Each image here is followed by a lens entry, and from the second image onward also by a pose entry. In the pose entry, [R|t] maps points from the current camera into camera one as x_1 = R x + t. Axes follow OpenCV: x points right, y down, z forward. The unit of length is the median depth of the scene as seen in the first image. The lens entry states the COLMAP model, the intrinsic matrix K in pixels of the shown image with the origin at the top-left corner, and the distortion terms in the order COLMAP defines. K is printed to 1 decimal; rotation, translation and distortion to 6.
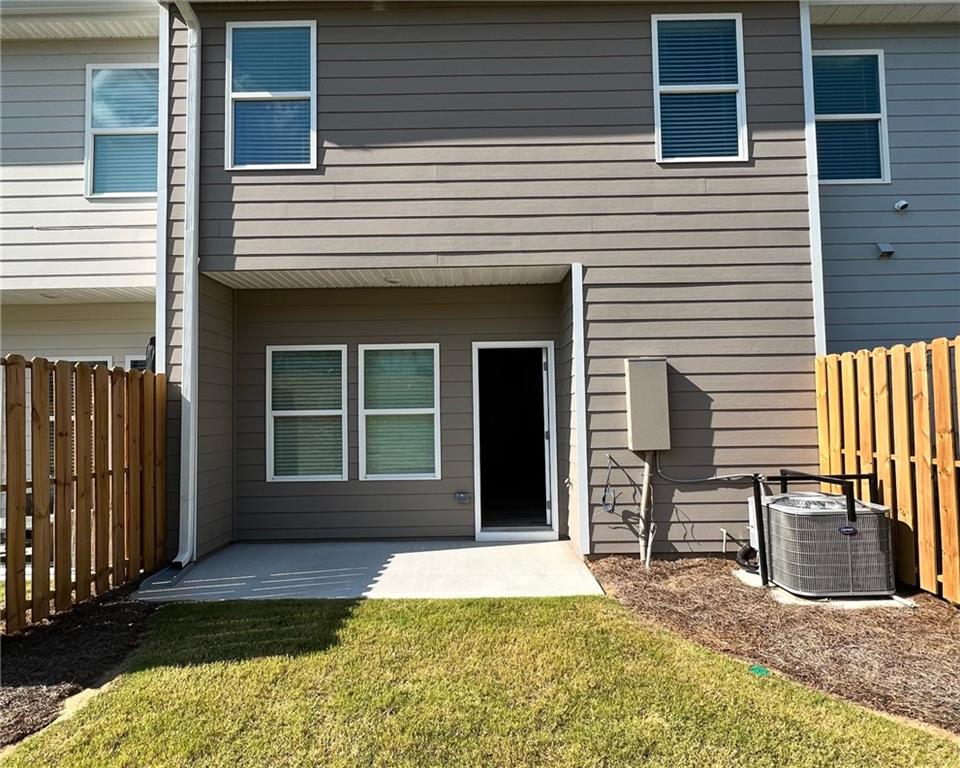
lens RADIAL K [[569.3, 0, 480.0], [0, 569.3, 384.0], [0, 0, 1]] dist [-0.004405, -0.000330]
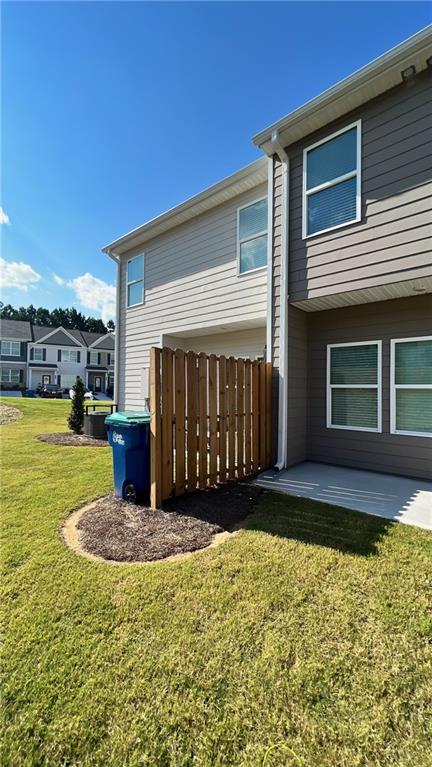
lens RADIAL K [[308.3, 0, 216.0], [0, 308.3, 383.5], [0, 0, 1]] dist [0.001418, 0.000040]
pose [[0.757815, 0.013542, -0.652328, -0.043416], [0.006685, 0.999571, 0.028517, 0.019307], [0.652435, -0.025972, 0.757400, 0.135550]]
